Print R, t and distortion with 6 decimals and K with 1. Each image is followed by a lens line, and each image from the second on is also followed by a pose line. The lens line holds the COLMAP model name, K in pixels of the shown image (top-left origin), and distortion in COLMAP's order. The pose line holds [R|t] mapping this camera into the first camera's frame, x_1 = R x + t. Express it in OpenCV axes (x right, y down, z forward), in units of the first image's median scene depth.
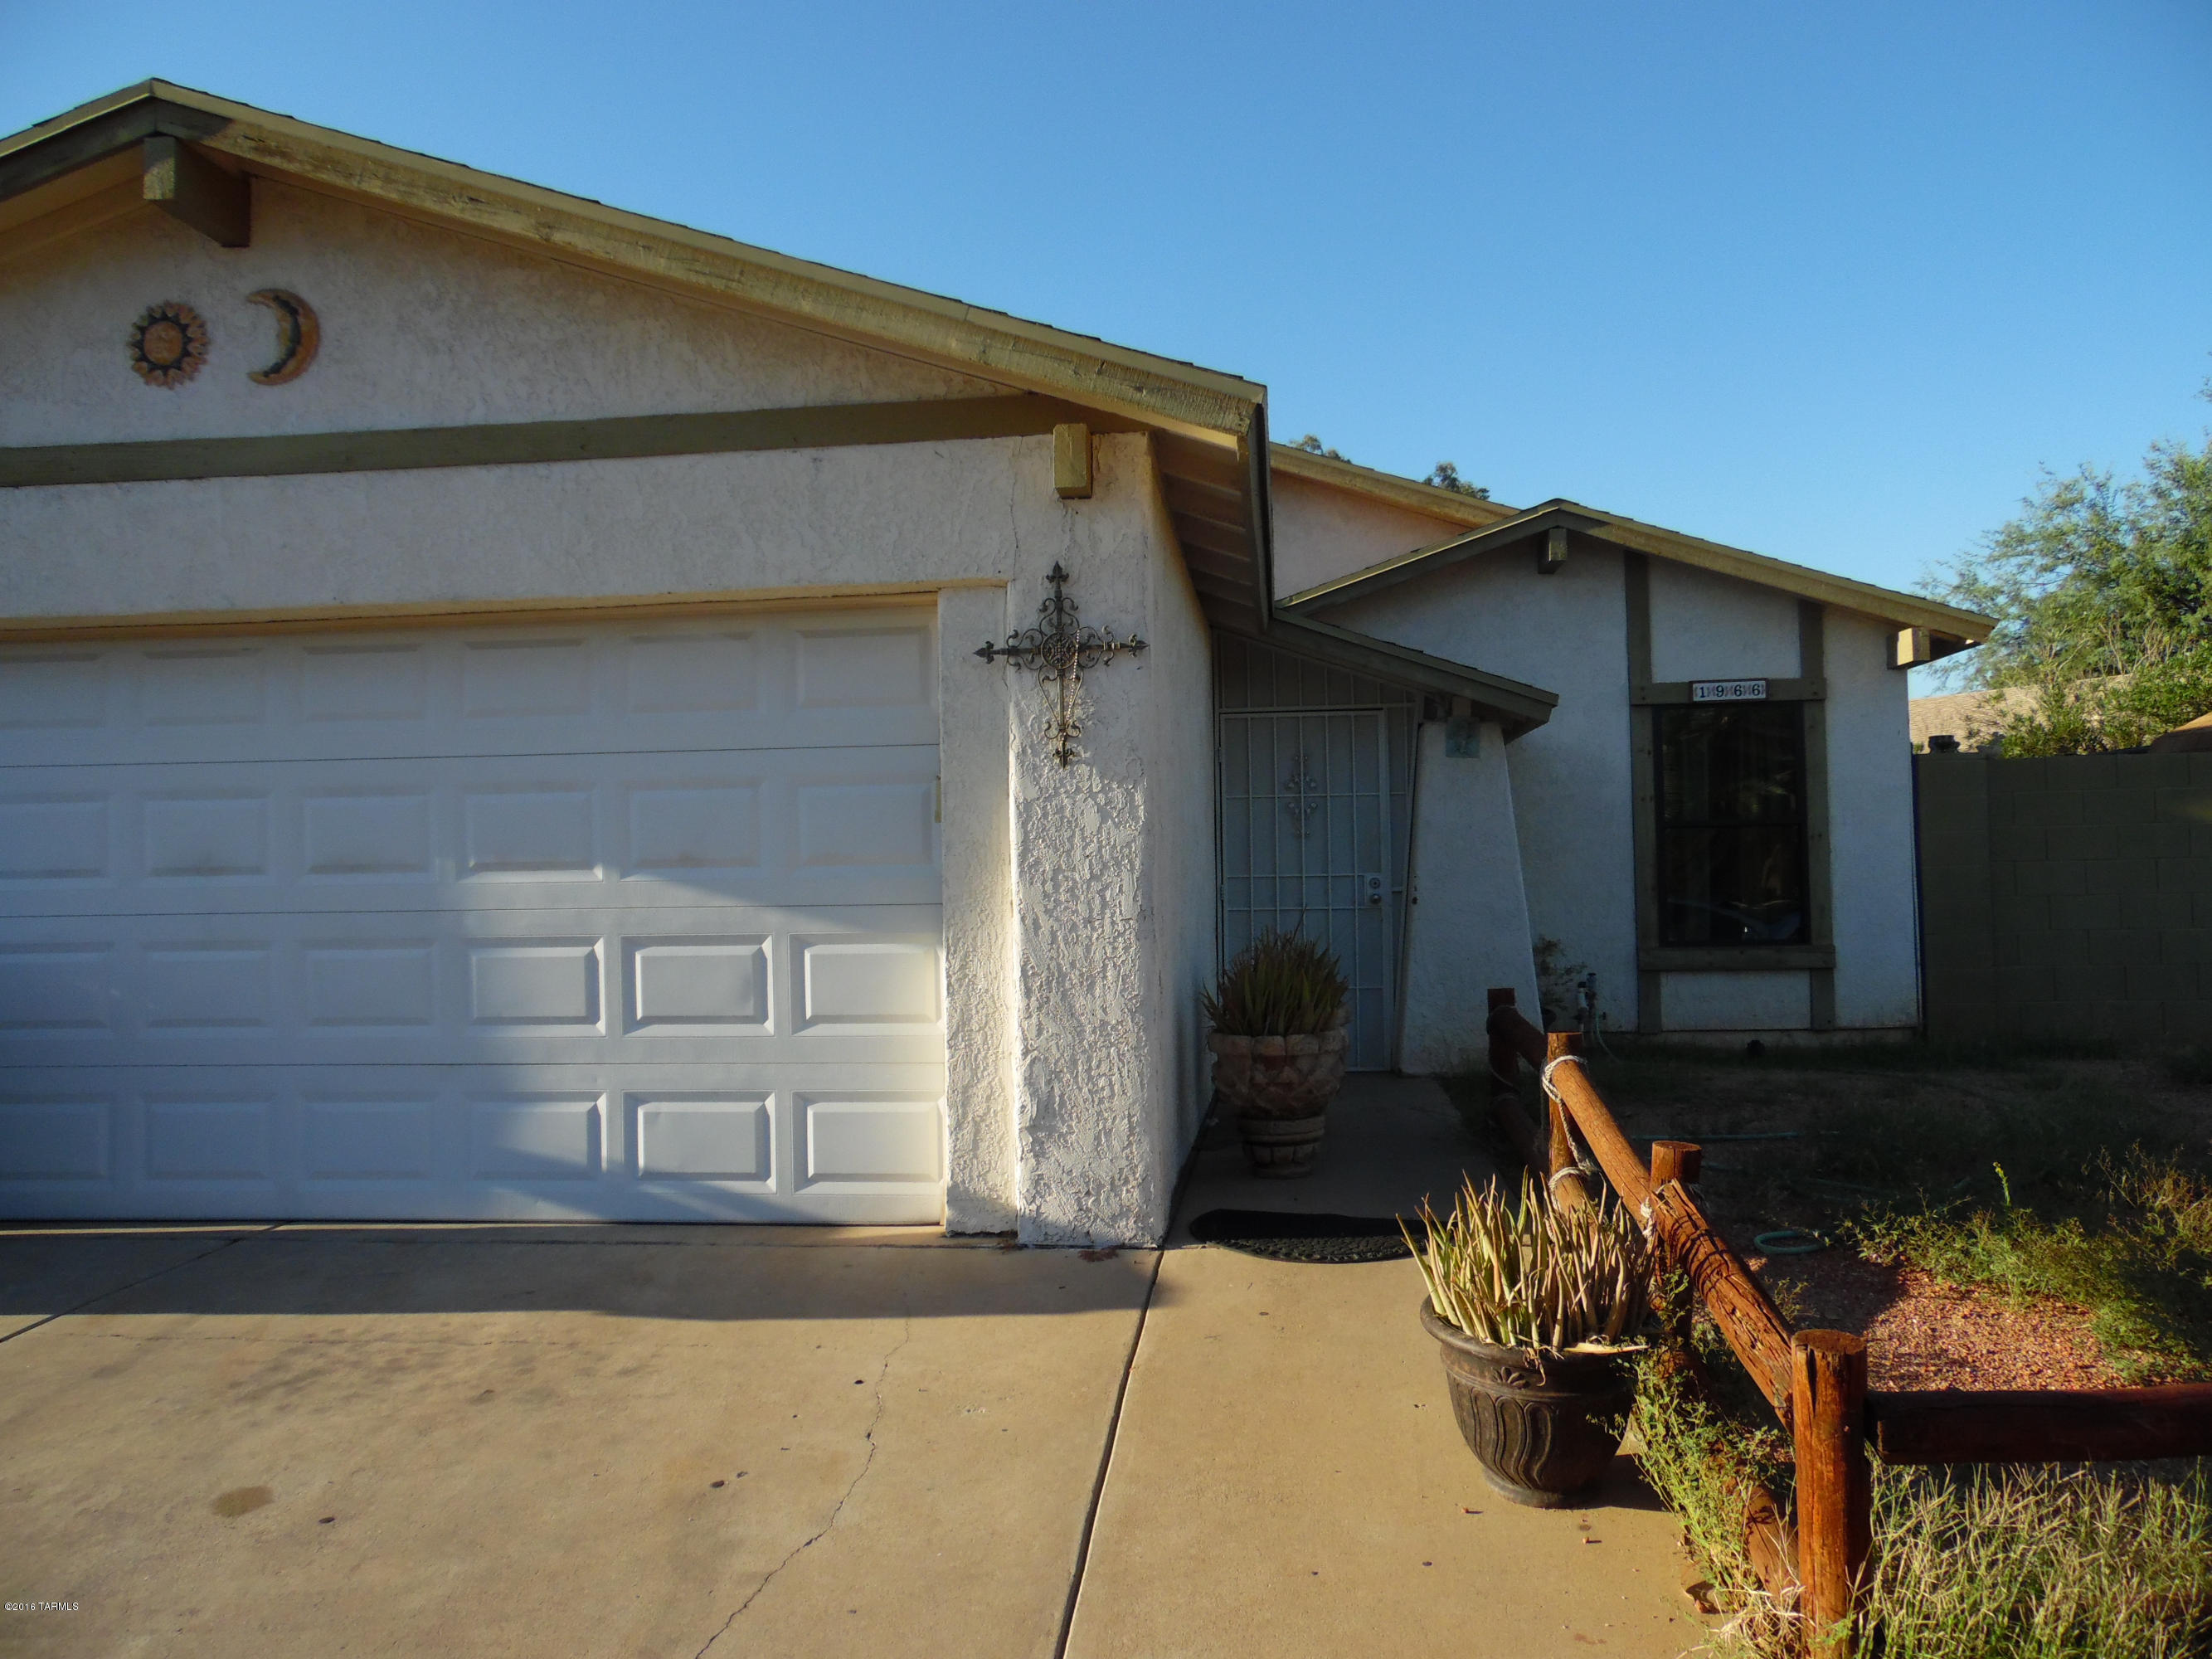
lens RADIAL K [[1654.9, 0, 1107.9], [0, 1654.9, 818.3], [0, 0, 1]] dist [-0.021894, 0.048840]
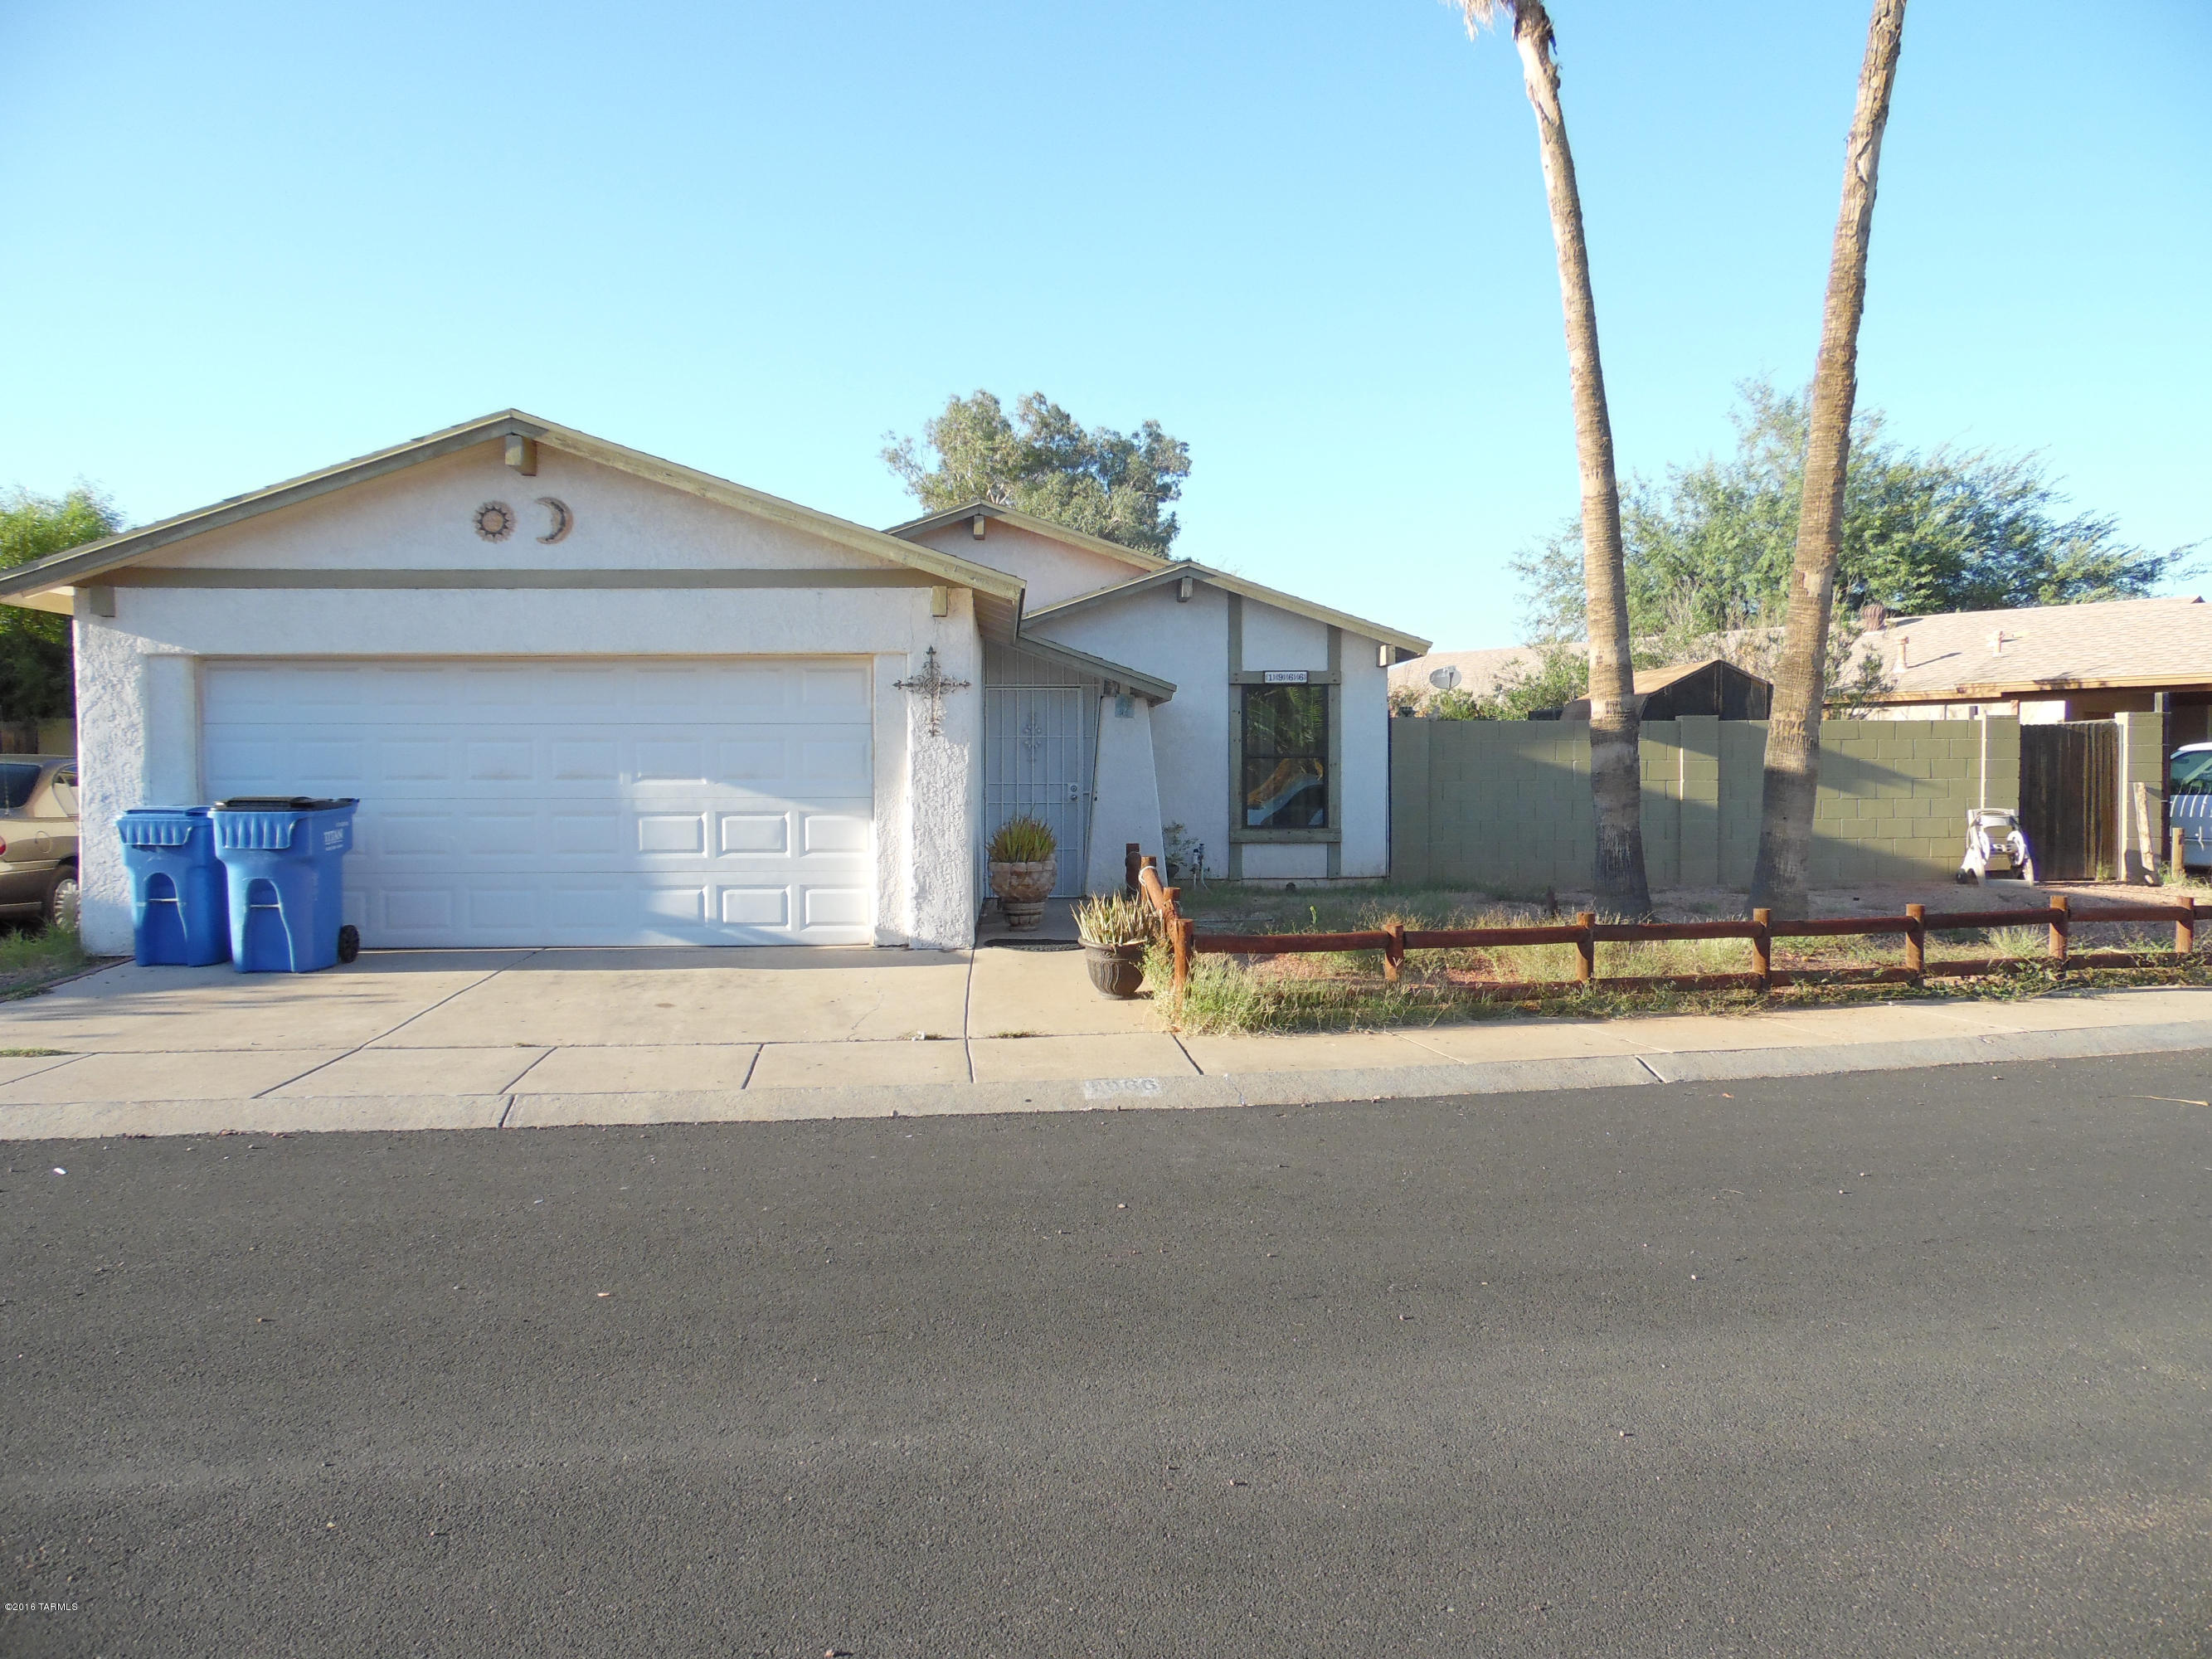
lens RADIAL K [[1654.9, 0, 1098.2], [0, 1654.9, 822.8], [0, 0, 1]] dist [-0.021894, 0.048840]
pose [[0.986248, 0.009614, 0.164991, -0.162086], [-0.020139, 0.997859, 0.062232, -0.055513], [-0.164039, -0.064699, 0.984330, -1.166060]]
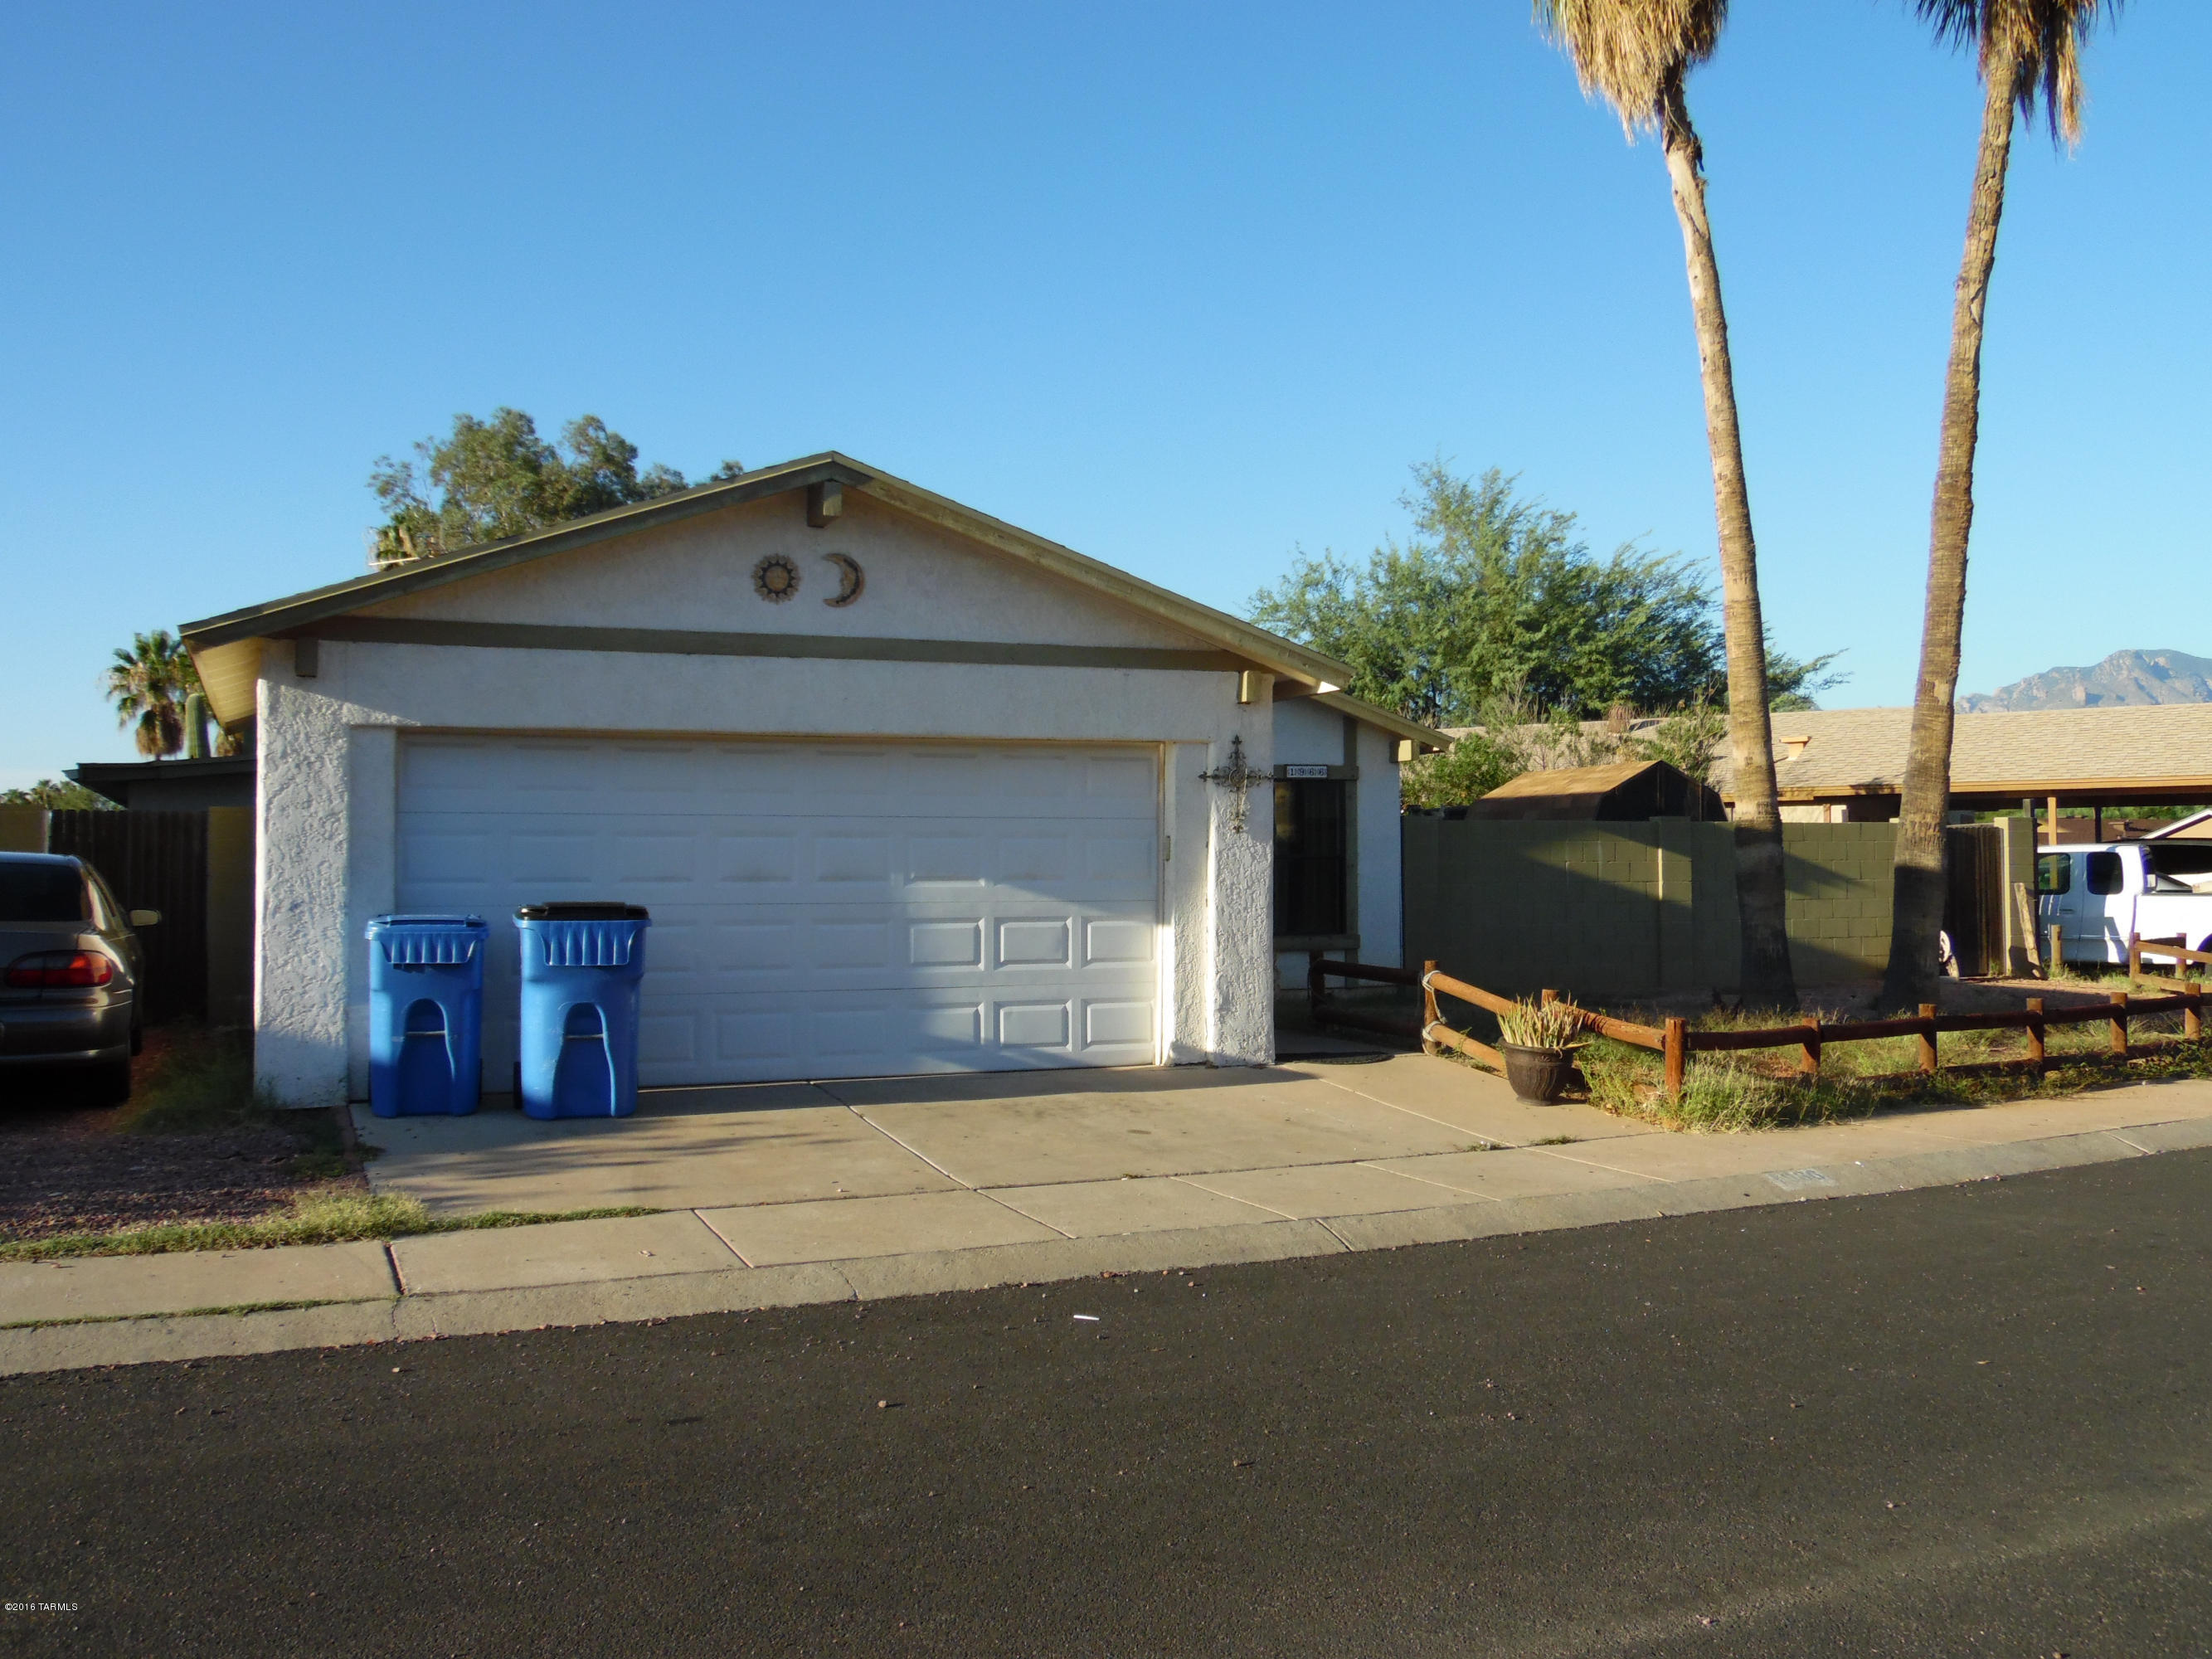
lens RADIAL K [[1970.4, 0, 1108.2], [0, 1970.4, 825.1], [0, 0, 1]] dist [-0.001886, 0.007864]
pose [[0.876650, 0.025299, 0.480463, -1.253715], [-0.026621, 0.999637, -0.004064, -0.026063], [-0.480391, -0.009228, 0.877006, -1.000827]]
